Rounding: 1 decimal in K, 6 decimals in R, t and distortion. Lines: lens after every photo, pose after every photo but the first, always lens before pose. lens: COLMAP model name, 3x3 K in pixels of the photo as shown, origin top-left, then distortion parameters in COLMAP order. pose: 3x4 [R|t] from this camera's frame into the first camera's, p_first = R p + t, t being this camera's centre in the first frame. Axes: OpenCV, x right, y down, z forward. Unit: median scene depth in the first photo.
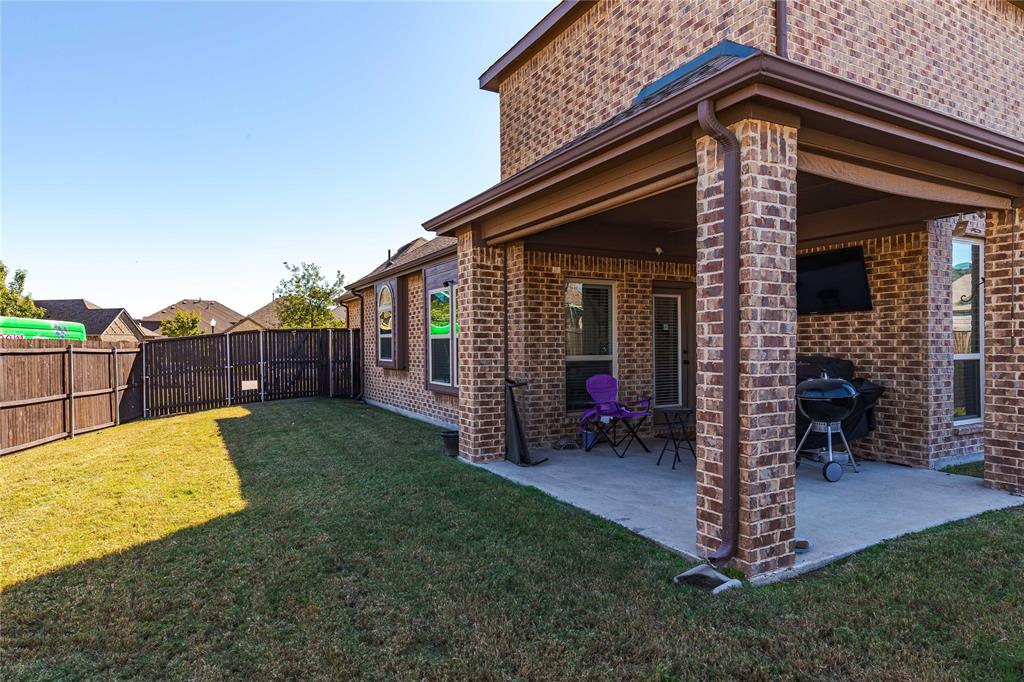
lens RADIAL K [[492.1, 0, 512.0], [0, 492.1, 341.0], [0, 0, 1]] dist [-0.000966, -0.000279]
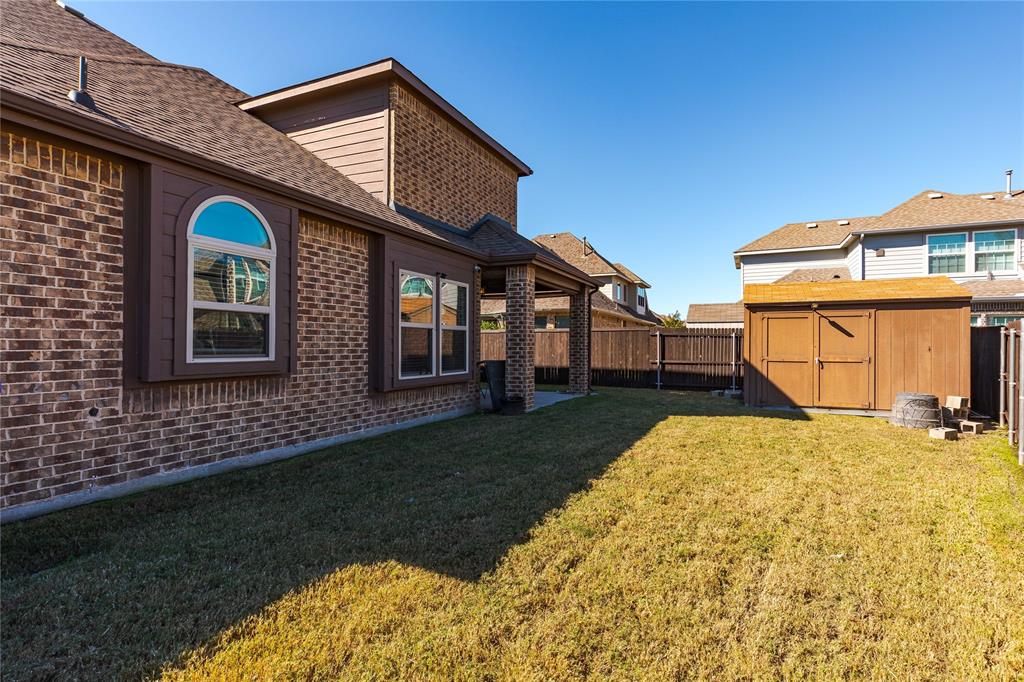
lens RADIAL K [[492.1, 0, 512.0], [0, 492.1, 341.0], [0, 0, 1]] dist [-0.000966, -0.000279]
pose [[-0.532075, -0.006252, 0.846674, -1.153520], [-0.004578, 0.999979, 0.004507, 0.016006], [-0.846685, -0.001478, -0.532092, 1.499510]]
